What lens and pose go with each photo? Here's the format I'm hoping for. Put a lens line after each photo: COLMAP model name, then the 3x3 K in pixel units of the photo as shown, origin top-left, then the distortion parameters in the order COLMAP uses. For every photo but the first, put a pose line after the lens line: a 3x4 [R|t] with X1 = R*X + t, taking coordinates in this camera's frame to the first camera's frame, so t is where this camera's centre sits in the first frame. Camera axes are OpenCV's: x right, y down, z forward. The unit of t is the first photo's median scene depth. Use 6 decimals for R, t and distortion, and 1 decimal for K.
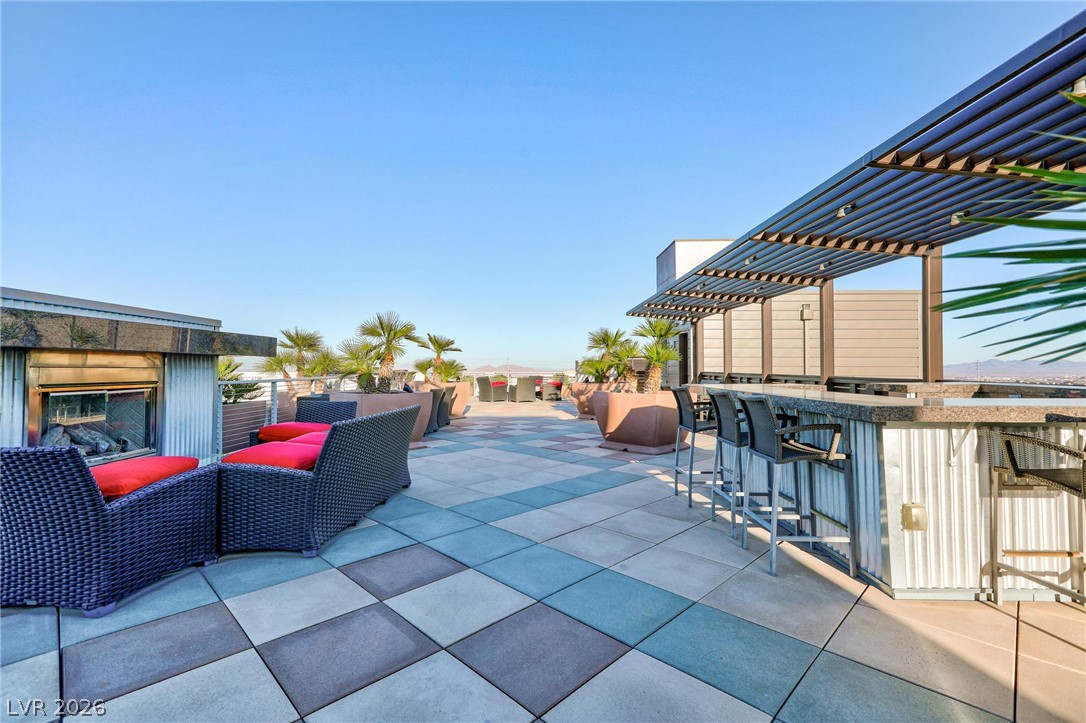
lens RADIAL K [[483.3, 0, 543.0], [0, 483.3, 361.5], [0, 0, 1]] dist [0.010903, 0.000771]
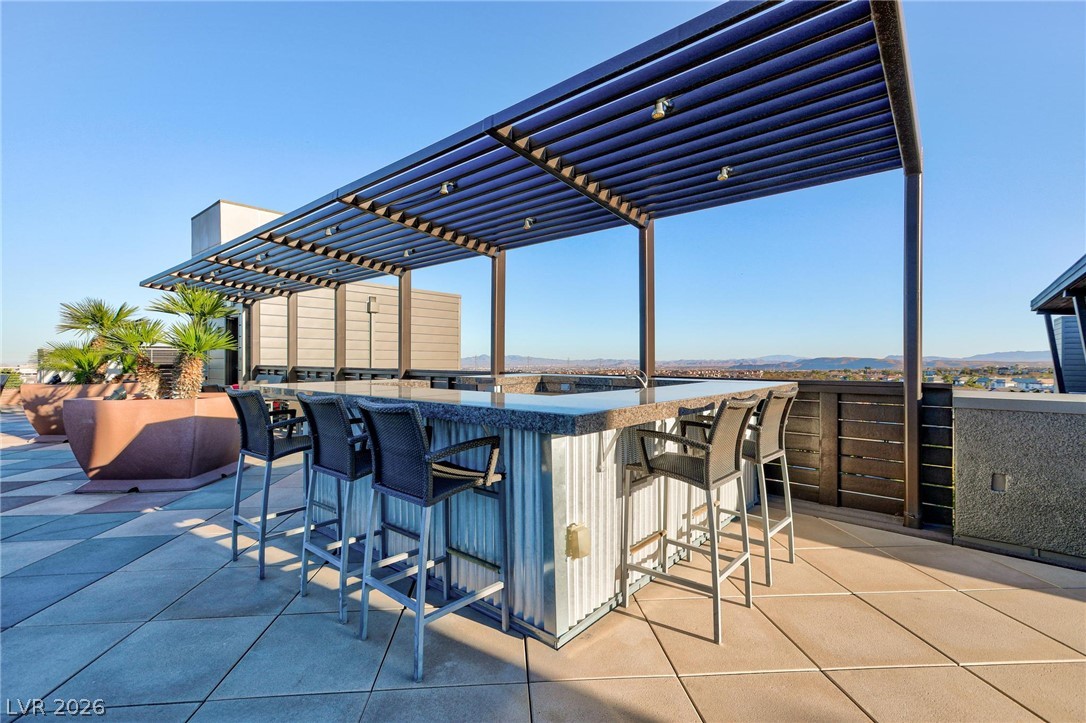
lens RADIAL K [[483.3, 0, 543.0], [0, 483.3, 361.5], [0, 0, 1]] dist [0.010903, 0.000771]
pose [[0.652460, 0.001361, 0.757822, 0.036628], [-0.012292, 0.999886, 0.008787, 0.002744], [-0.757723, -0.015048, 0.652403, 0.186127]]
